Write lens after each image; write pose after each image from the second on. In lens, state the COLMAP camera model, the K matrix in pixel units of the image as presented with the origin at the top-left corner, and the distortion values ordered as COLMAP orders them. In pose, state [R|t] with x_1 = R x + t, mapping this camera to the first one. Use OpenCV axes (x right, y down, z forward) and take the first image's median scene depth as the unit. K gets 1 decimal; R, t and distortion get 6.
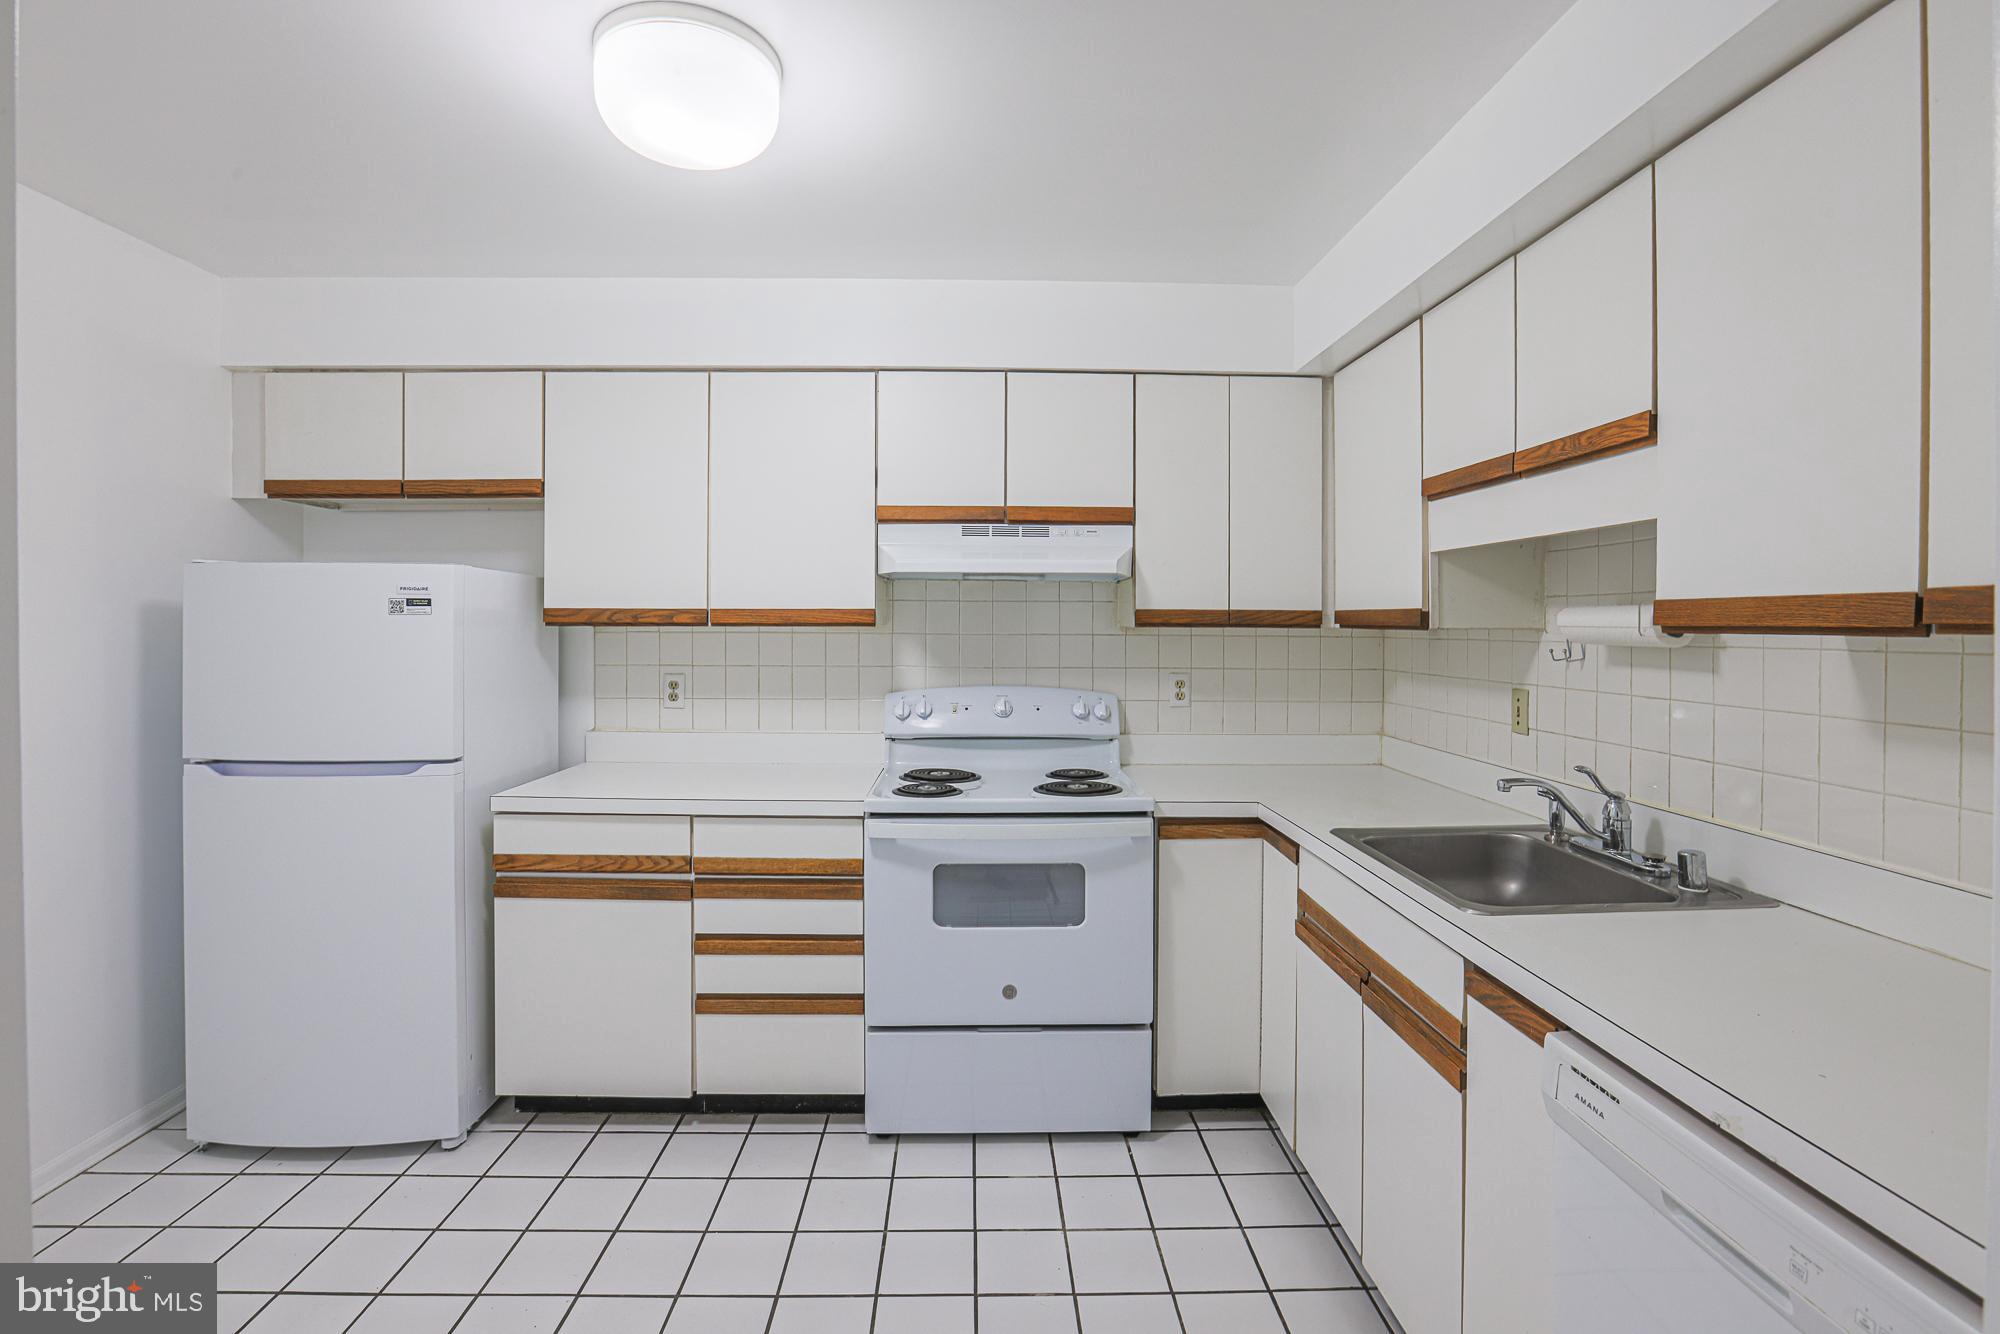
lens RADIAL K [[932.4, 0, 981.5], [0, 932.4, 632.3], [0, 0, 1]] dist [-0.056302, 0.021306]
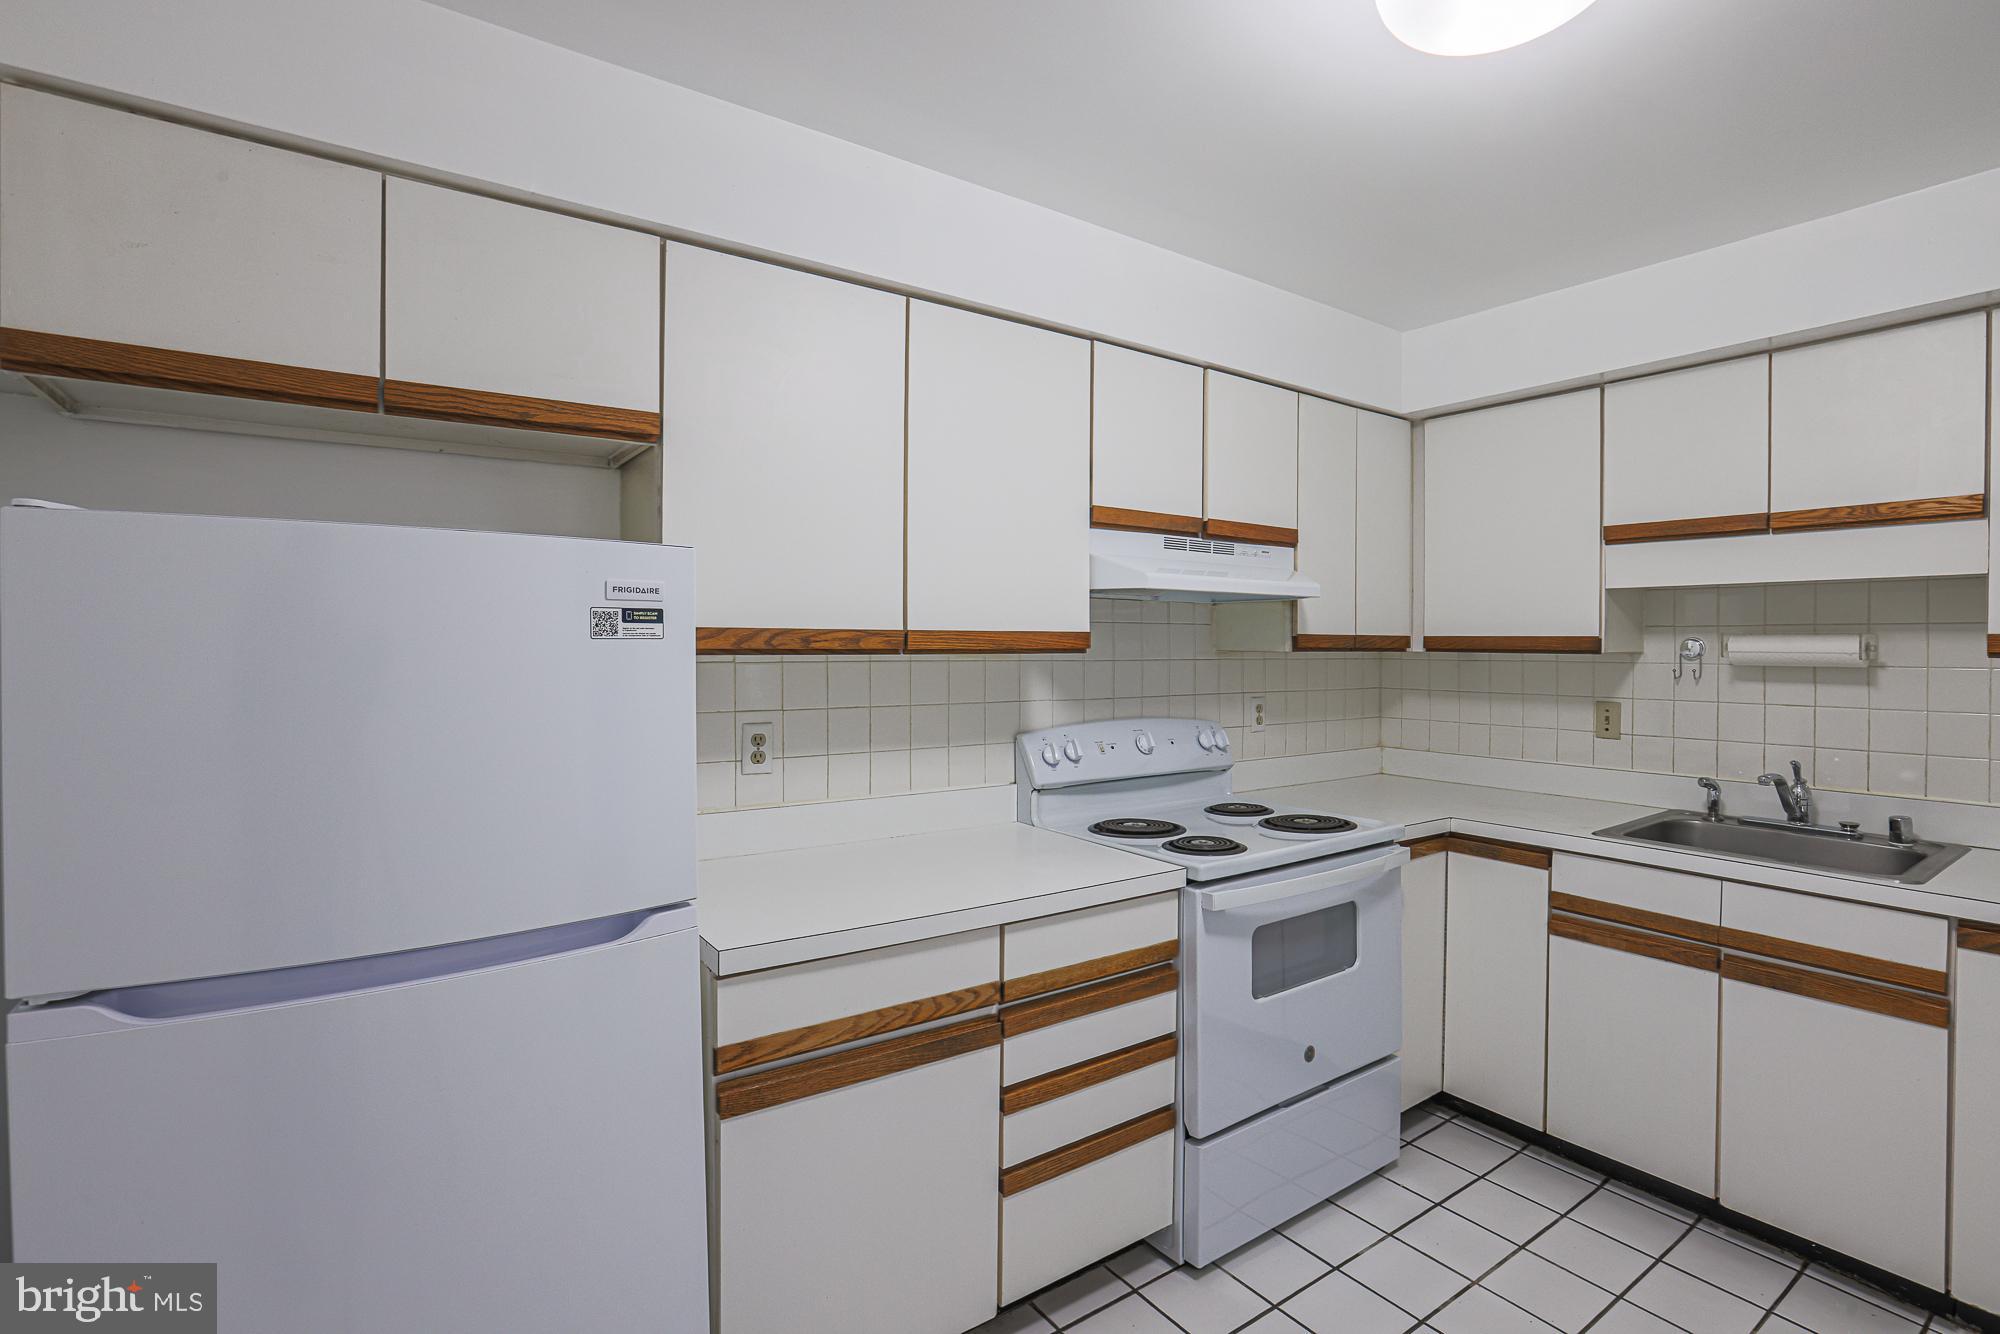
lens RADIAL K [[938.0, 0, 995.3], [0, 938.0, 652.1], [0, 0, 1]] dist [-0.041226, 0.014035]
pose [[0.823748, -0.006240, 0.566922, -0.666625], [0.005190, 0.999981, 0.003466, -0.010765], [-0.566932, 0.000087, 0.823764, 0.381161]]
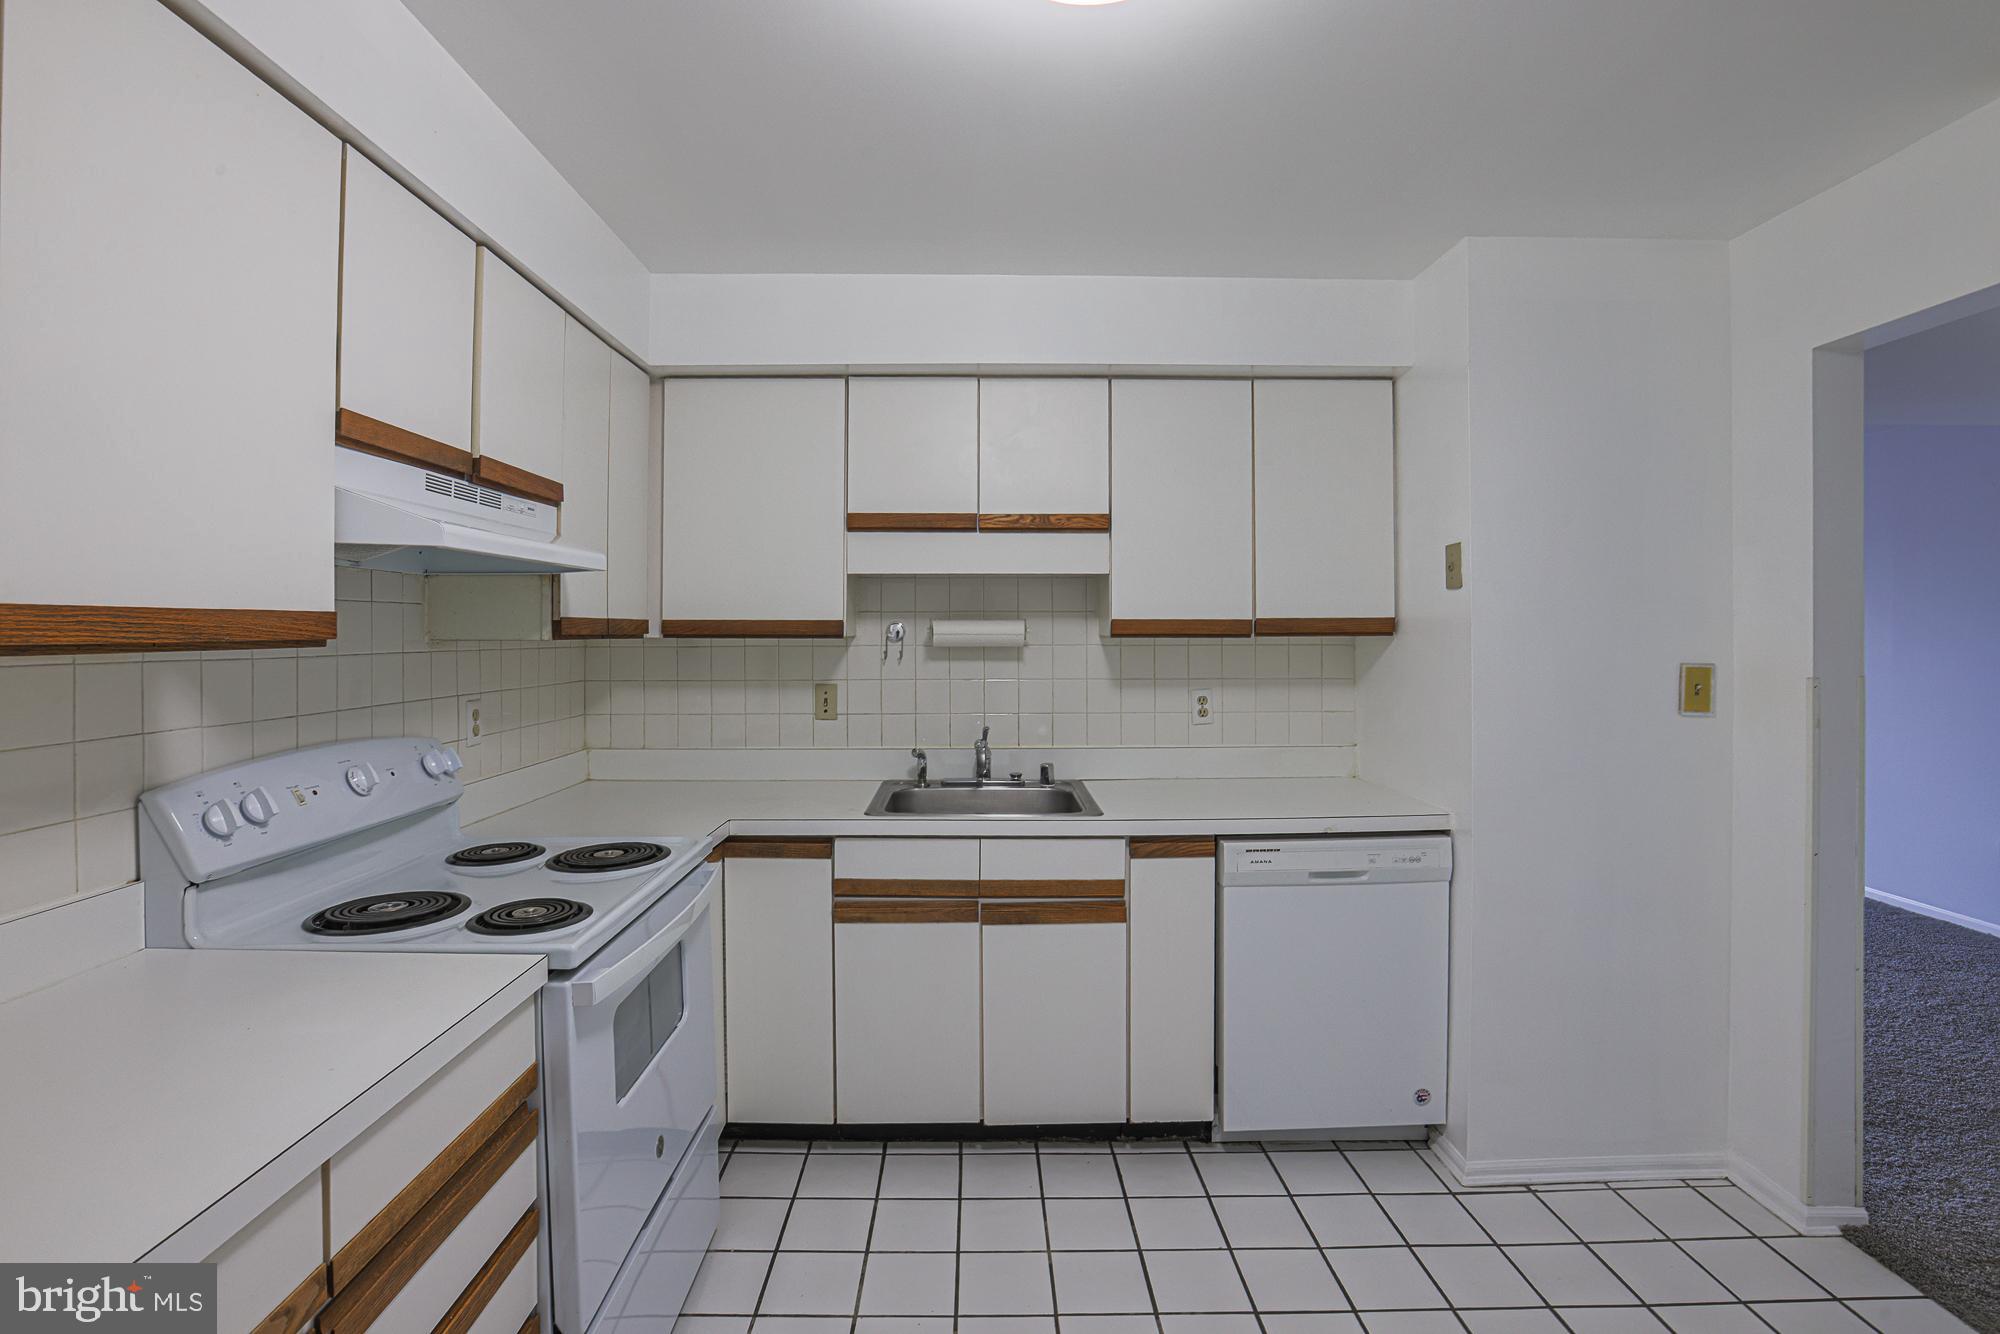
lens RADIAL K [[987.9, 0, 973.4], [0, 987.9, 625.3], [0, 0, 1]] dist [-0.063665, 0.026762]
pose [[0.006234, -0.000193, 0.999981, -0.653254], [0.012023, 0.999928, 0.000118, -0.014053], [-0.999908, 0.012022, 0.006236, 0.669960]]
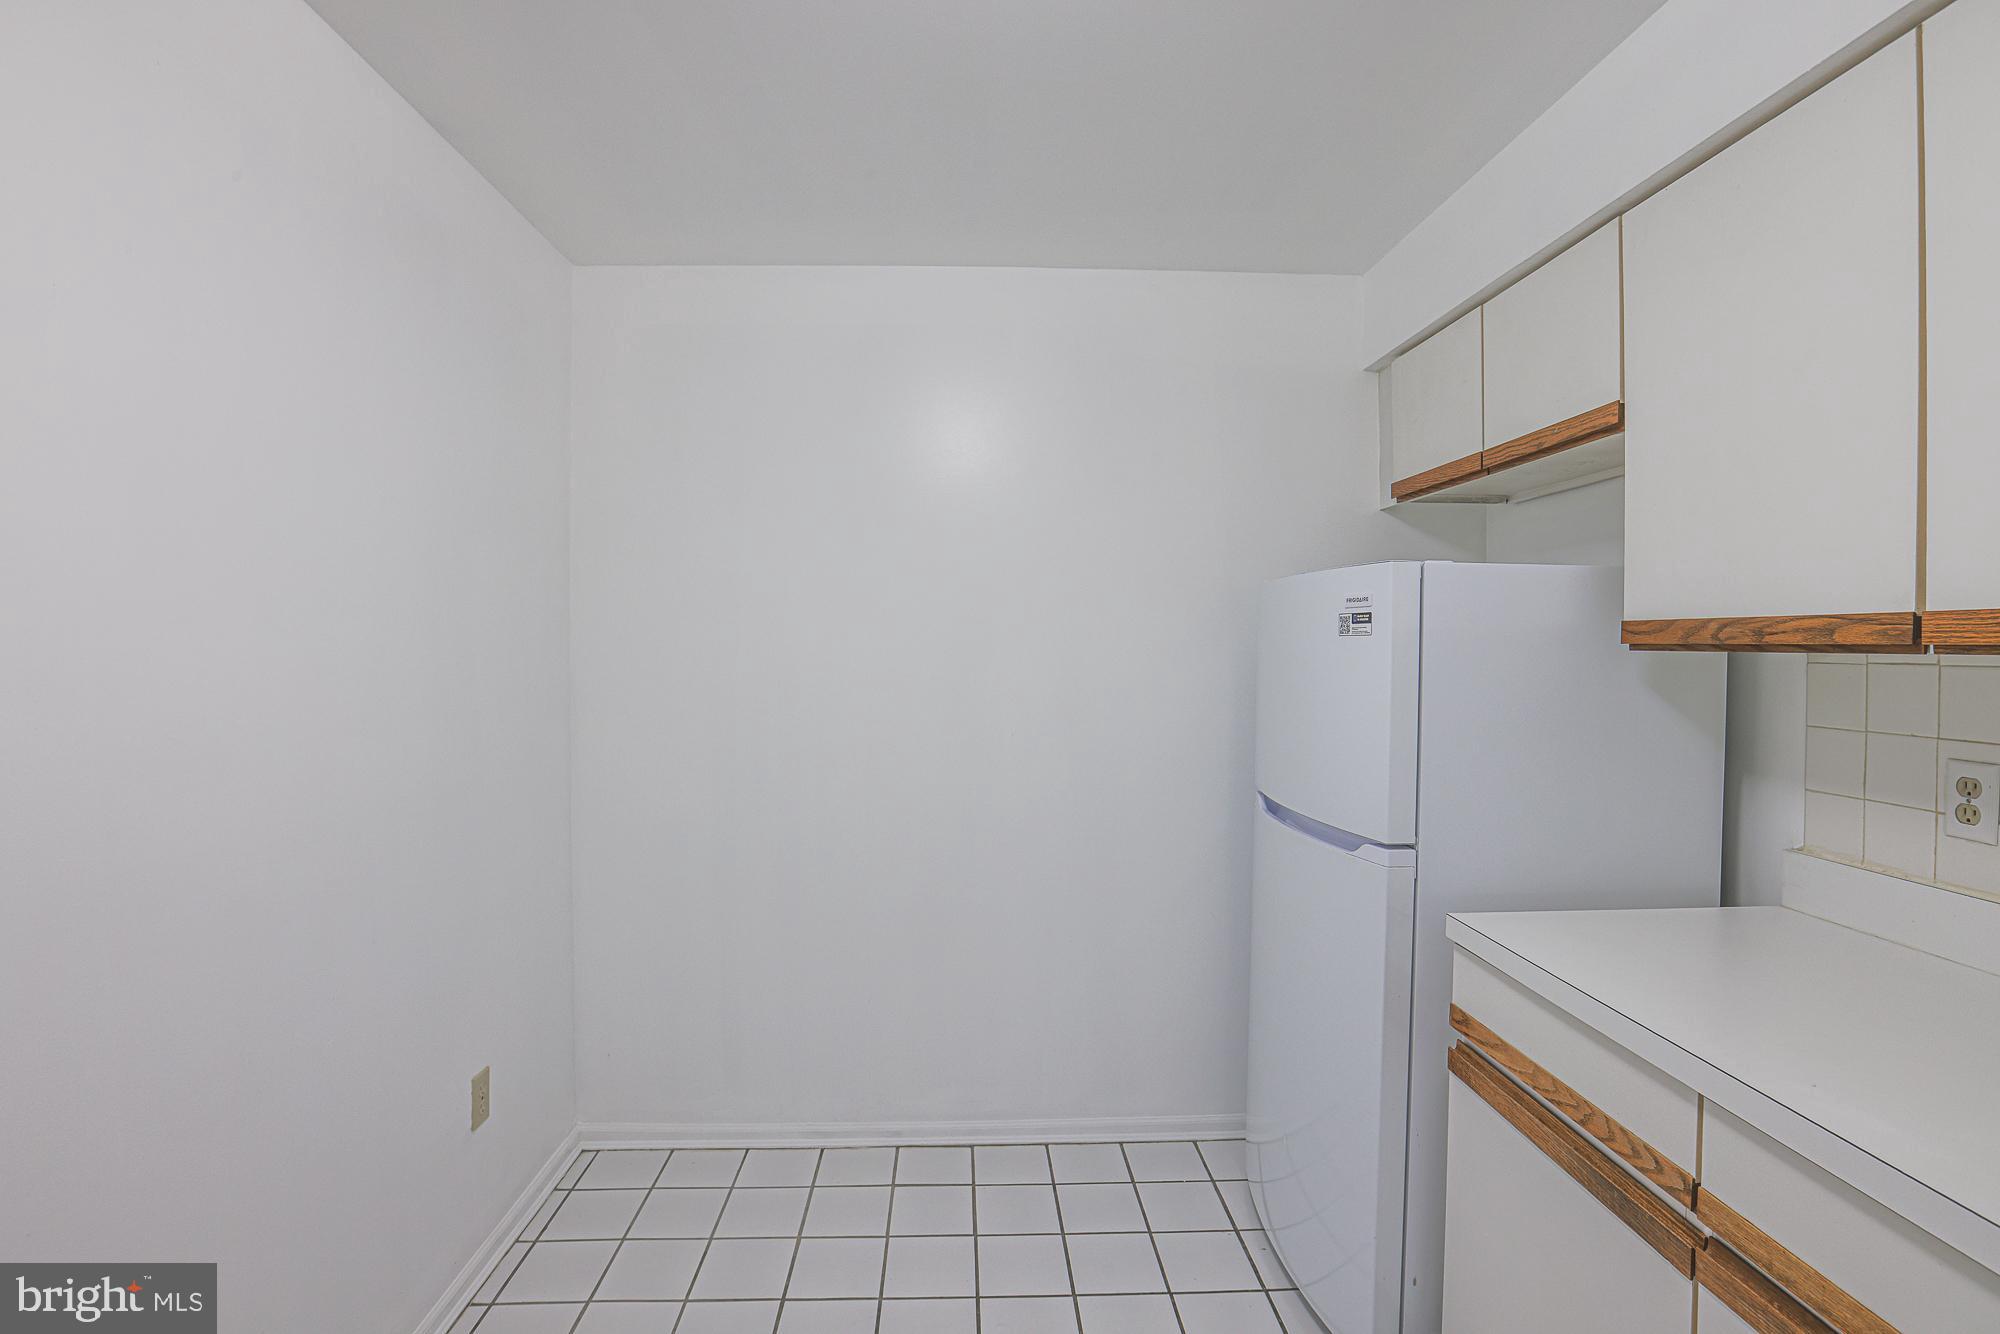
lens RADIAL K [[920.2, 0, 974.9], [0, 920.2, 649.0], [0, 0, 1]] dist [-0.047436, 0.018598]
pose [[0.019207, 0.004563, -0.999805, 0.093225], [-0.006993, 0.999966, 0.004429, -0.008036], [0.999791, 0.006907, 0.019238, 0.599330]]
